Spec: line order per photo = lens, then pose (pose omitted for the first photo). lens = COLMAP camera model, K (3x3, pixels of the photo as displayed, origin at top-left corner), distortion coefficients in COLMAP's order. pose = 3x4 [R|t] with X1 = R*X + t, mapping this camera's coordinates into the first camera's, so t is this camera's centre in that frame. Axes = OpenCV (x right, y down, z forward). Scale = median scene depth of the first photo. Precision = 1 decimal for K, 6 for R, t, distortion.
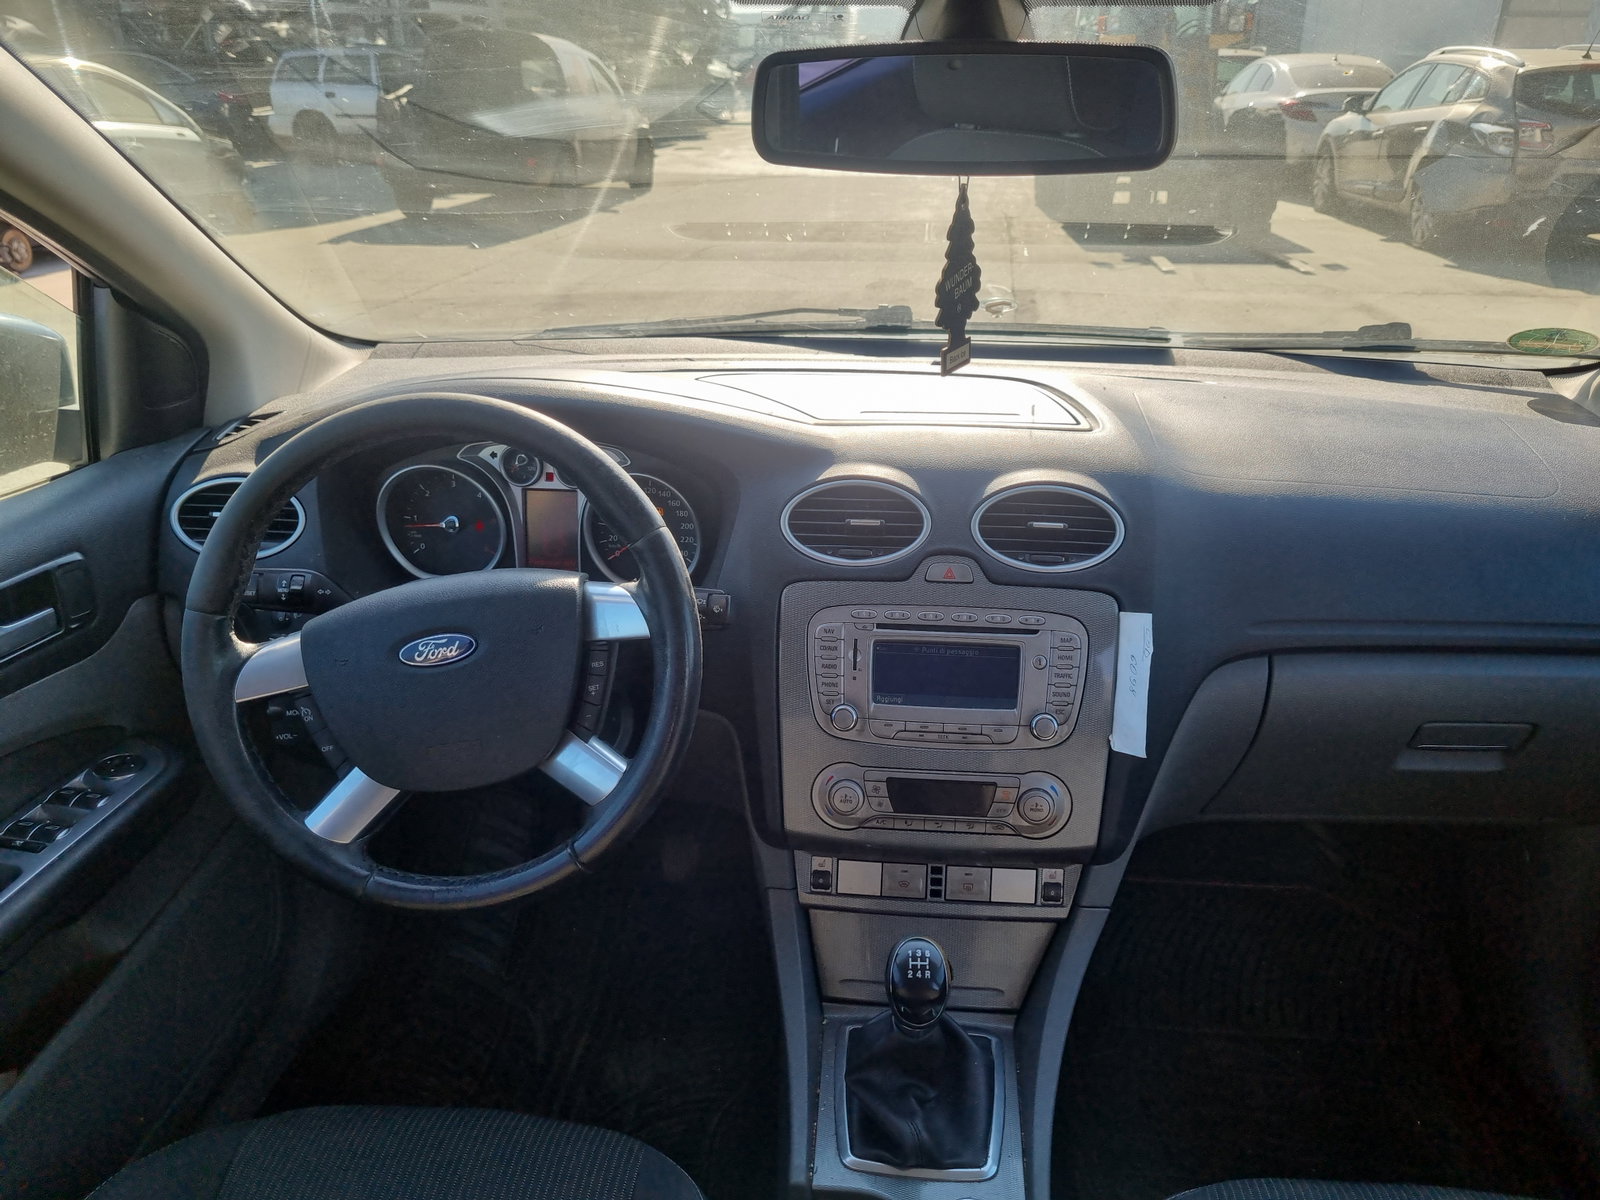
lens RADIAL K [[1210.3, 0, 800.4], [0, 1210.3, 600.4], [0, 0, 1]] dist [0.003128, -0.000979]
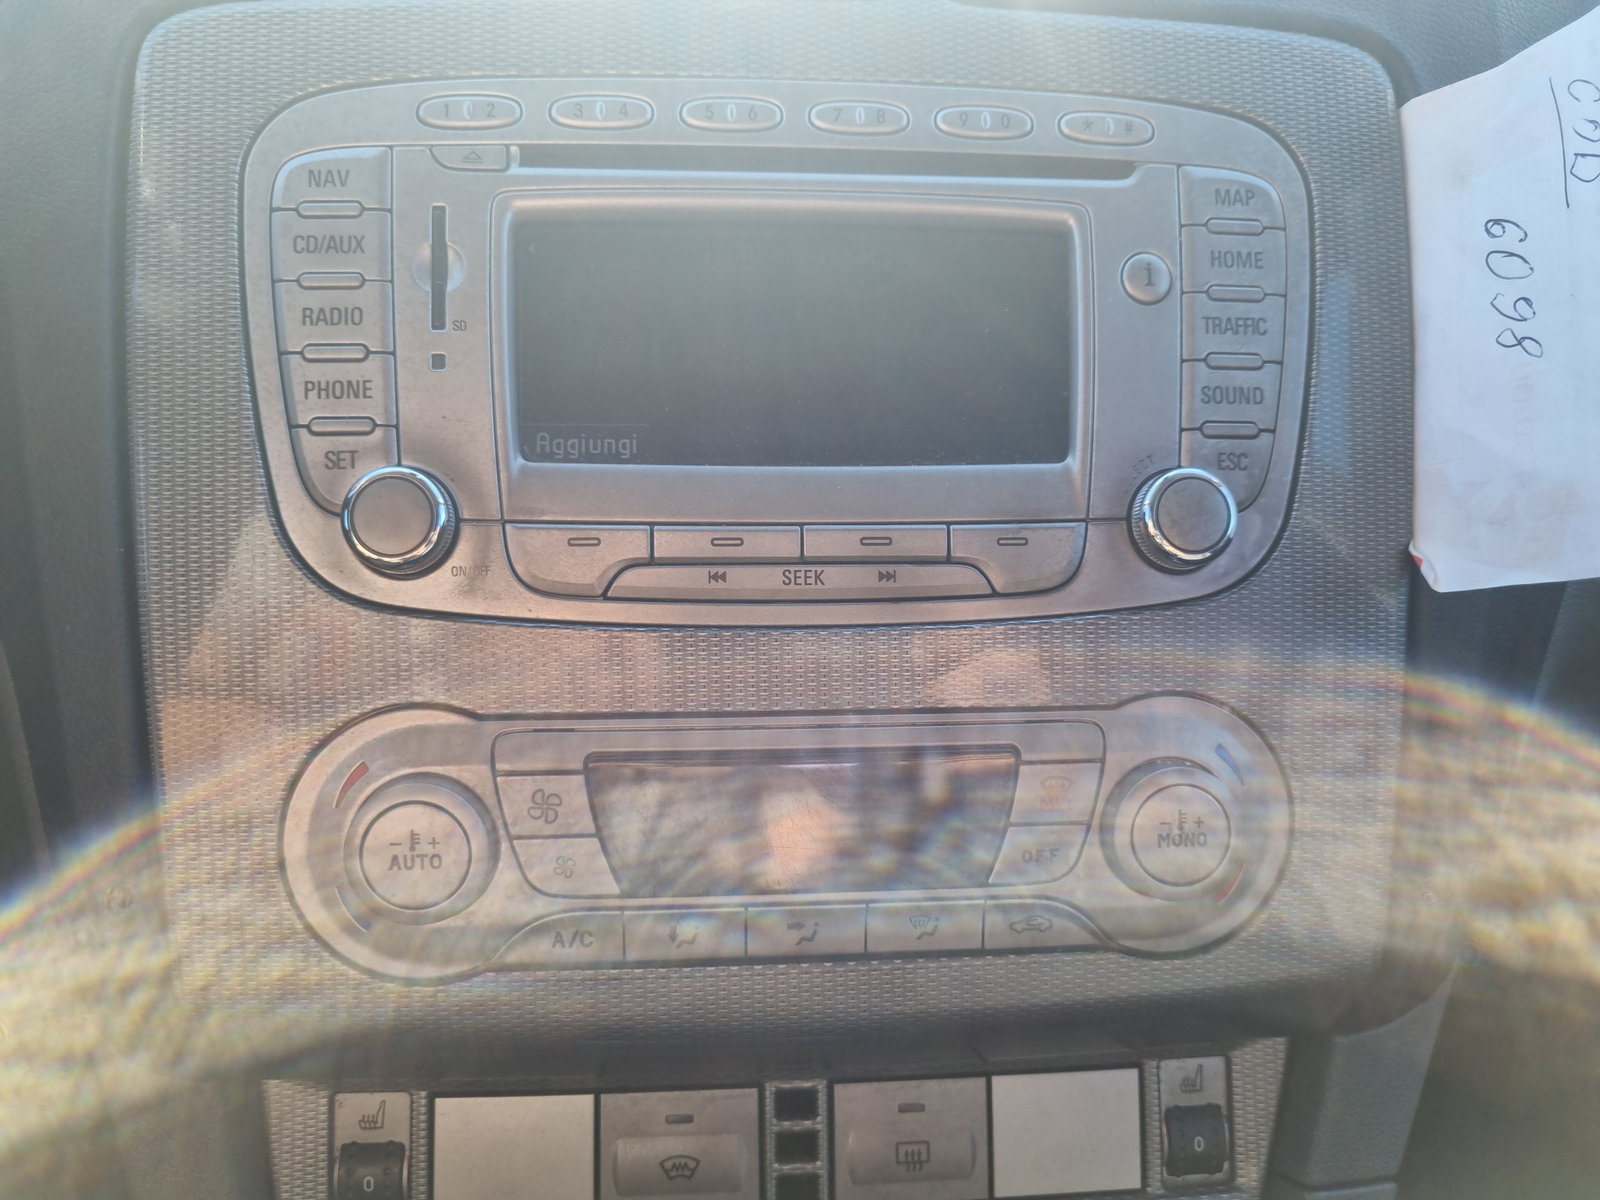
lens RADIAL K [[1210.3, 0, 801.4], [0, 1210.3, 601.0], [0, 0, 1]] dist [0.003128, -0.000979]
pose [[0.985921, -0.035418, 0.163419, 0.075681], [0.050966, 0.994458, -0.091953, 0.140205], [-0.159256, 0.098988, 0.982262, 0.746337]]
